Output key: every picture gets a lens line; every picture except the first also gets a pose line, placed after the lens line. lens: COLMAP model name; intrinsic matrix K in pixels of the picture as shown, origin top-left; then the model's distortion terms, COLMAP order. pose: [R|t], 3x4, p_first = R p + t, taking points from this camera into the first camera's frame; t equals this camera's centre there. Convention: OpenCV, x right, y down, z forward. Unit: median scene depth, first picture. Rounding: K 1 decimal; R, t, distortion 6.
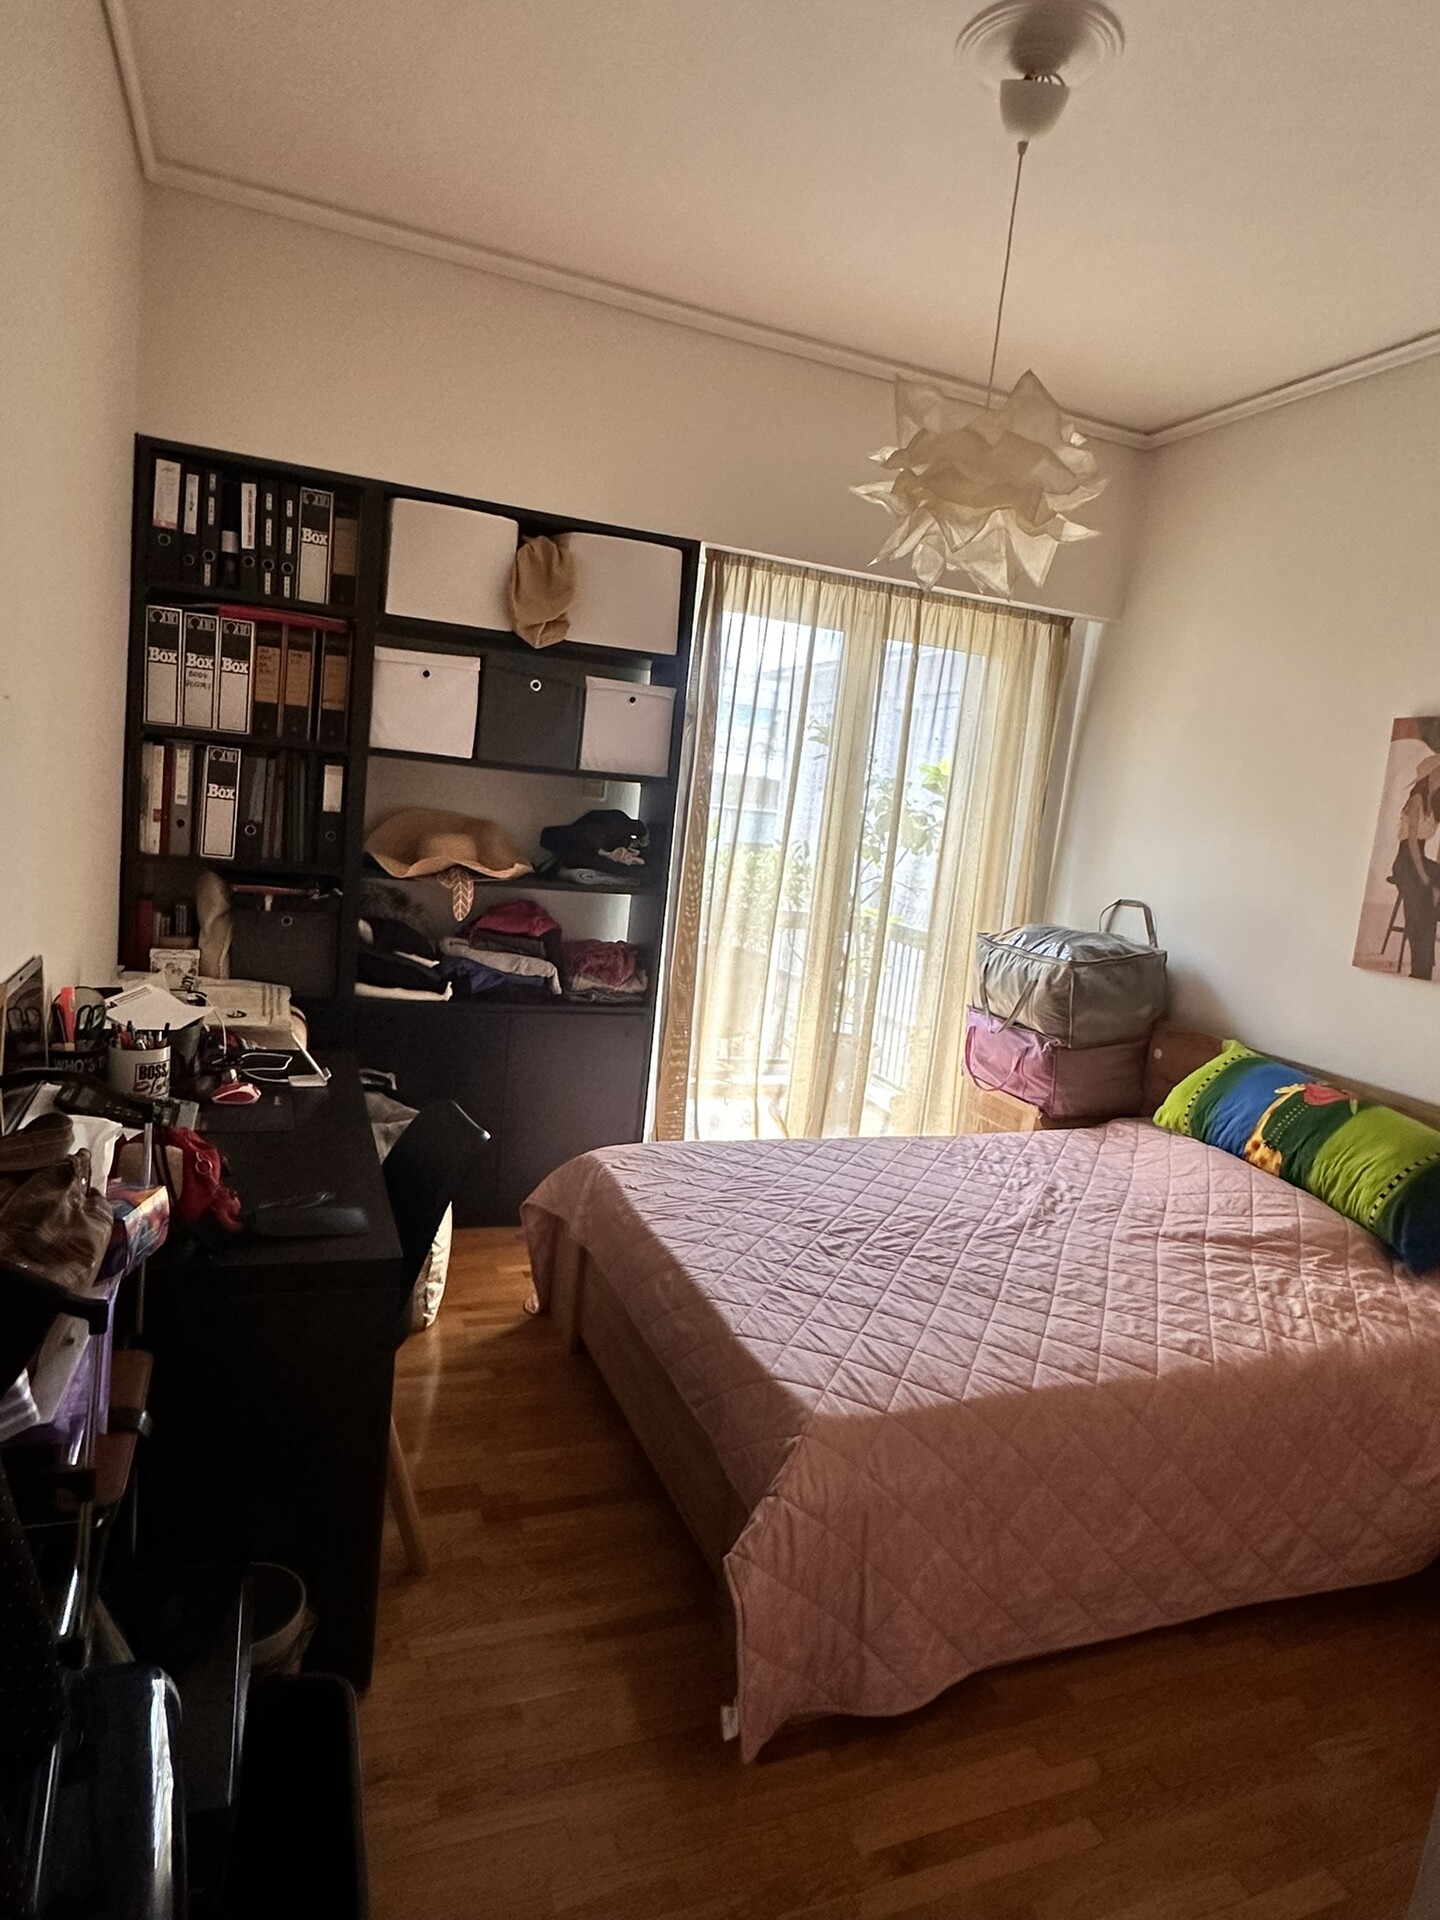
lens RADIAL K [[1122.0, 0, 723.5], [0, 1122.0, 958.5], [0, 0, 1]] dist [-0.004065, 0.001038]
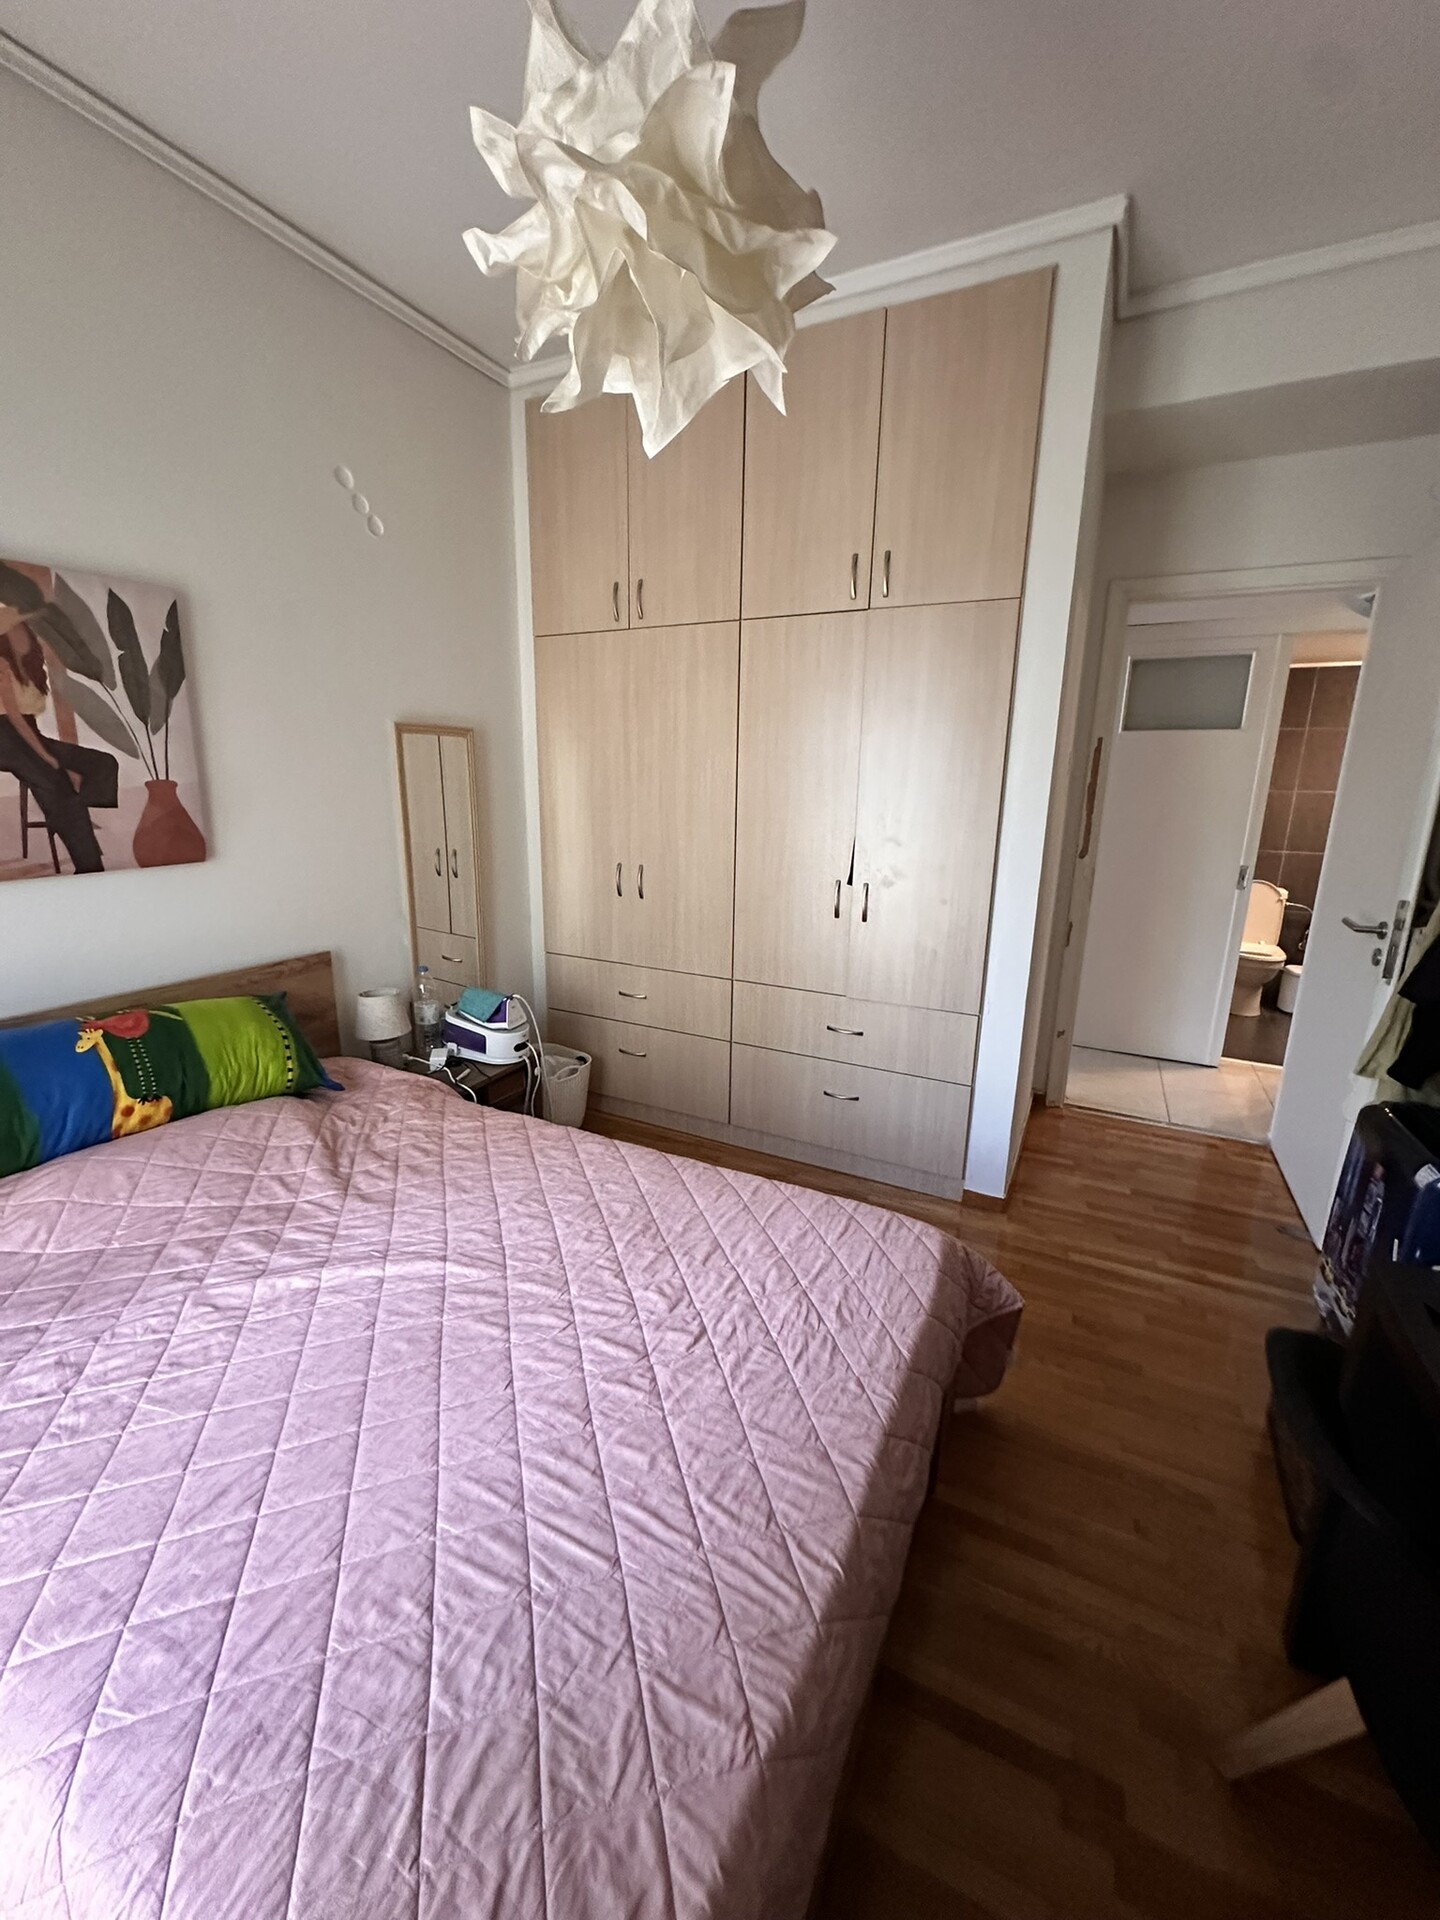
lens RADIAL K [[764.2, 0, 720.2], [0, 764.2, 951.9], [0, 0, 1]] dist [-0.006749, 0.001444]
pose [[-0.649988, -0.284830, 0.704548, -0.174407], [0.019510, 0.920545, 0.390150, -0.155501], [-0.759694, 0.267338, -0.592786, 0.992700]]
